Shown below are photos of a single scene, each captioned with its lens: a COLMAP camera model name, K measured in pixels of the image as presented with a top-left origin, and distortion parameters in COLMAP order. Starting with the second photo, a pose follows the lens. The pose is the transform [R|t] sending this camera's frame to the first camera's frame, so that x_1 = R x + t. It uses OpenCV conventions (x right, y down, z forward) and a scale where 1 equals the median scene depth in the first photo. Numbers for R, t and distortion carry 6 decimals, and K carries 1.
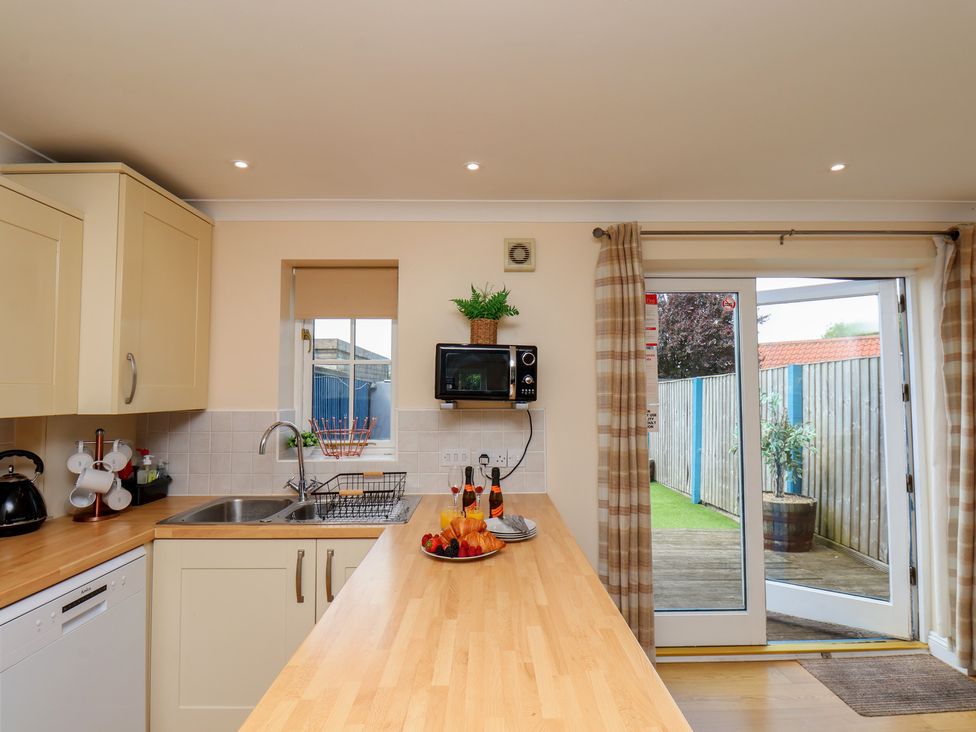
lens RADIAL K [[515.5, 0, 491.0], [0, 515.5, 367.5], [0, 0, 1]] dist [0.007117, -0.017959]
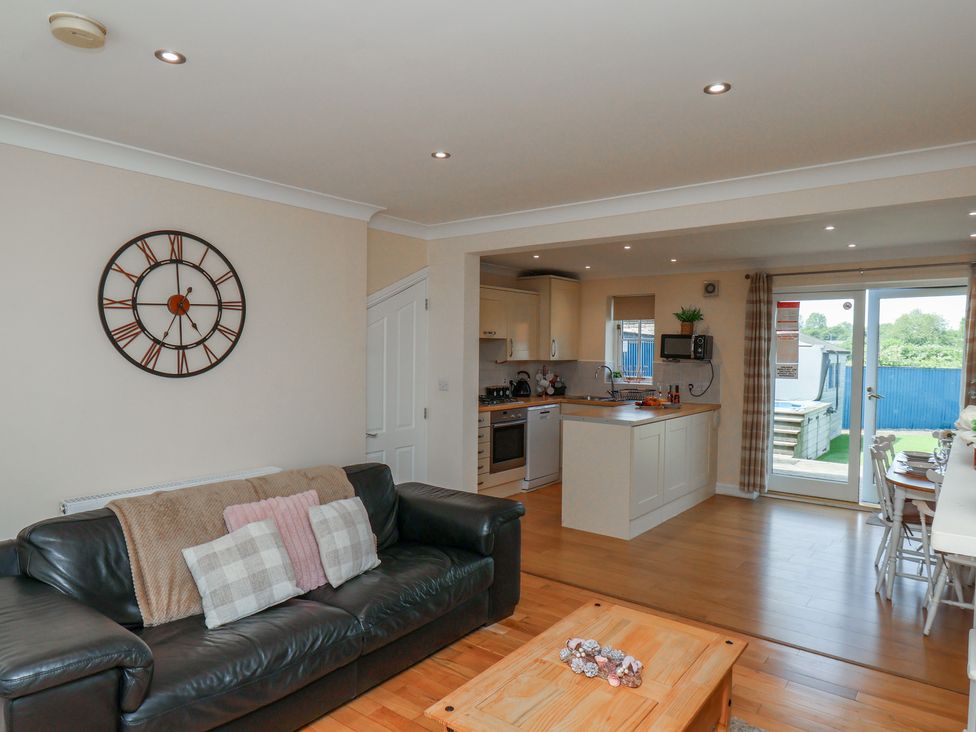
lens RADIAL K [[623.8, 0, 488.0], [0, 623.8, 366.0], [0, 0, 1]] dist [0.001182, -0.000616]
pose [[0.776855, 0.030072, -0.628961, 1.048767], [0.016912, 0.997502, 0.068582, -0.108134], [0.629452, -0.063916, 0.774406, -1.679046]]
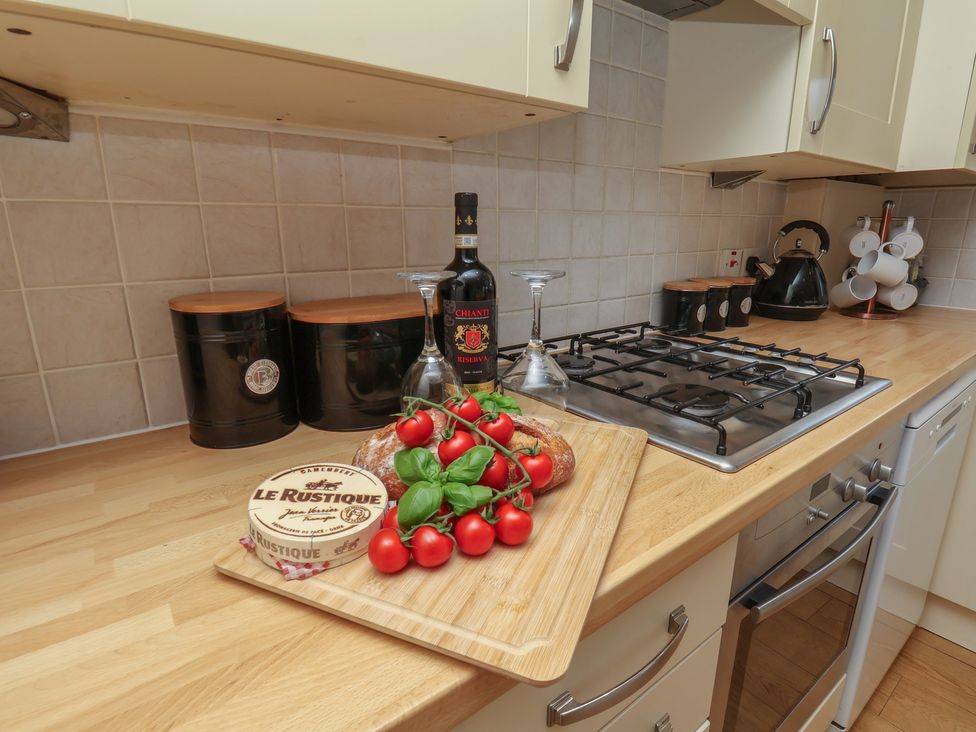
lens RADIAL K [[510.7, 0, 488.4], [0, 510.7, 374.5], [0, 0, 1]] dist [-0.003603, -0.001695]
pose [[0.595899, 0.224661, -0.770994, -0.431032], [0.037666, 0.951195, 0.306282, 0.100992], [0.802175, -0.211554, 0.558354, 0.054383]]
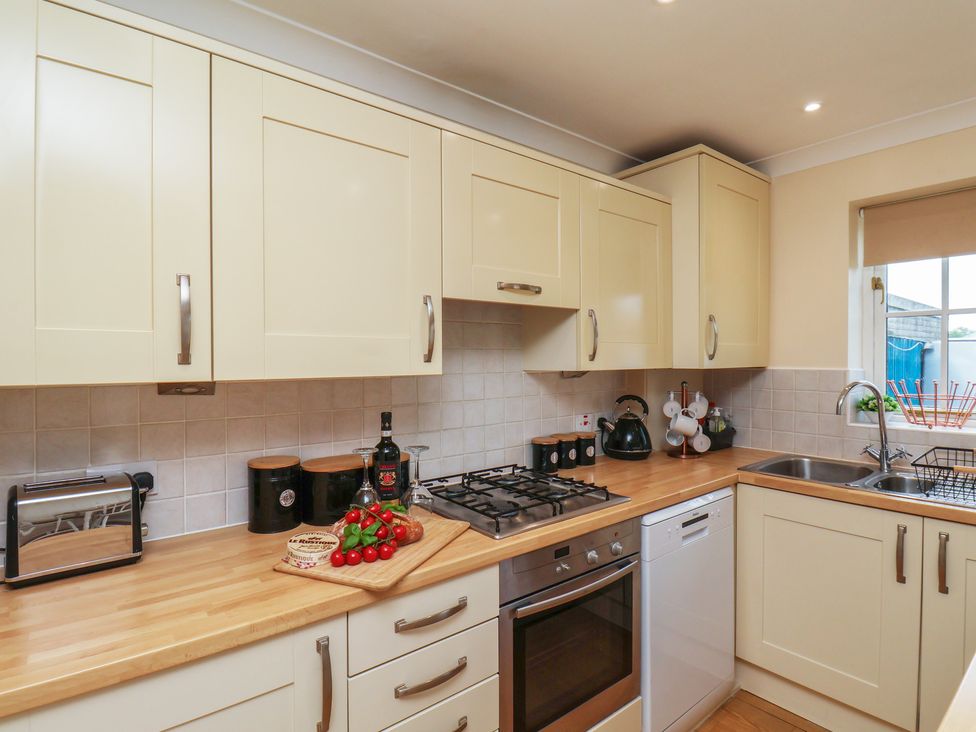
lens RADIAL K [[515.5, 0, 491.0], [0, 515.5, 367.5], [0, 0, 1]] dist [0.007117, -0.017959]
pose [[0.620480, 0.013792, -0.784101, -0.098884], [0.040036, 0.997984, 0.049235, 0.009999], [0.783200, -0.061942, 0.618677, -0.066778]]
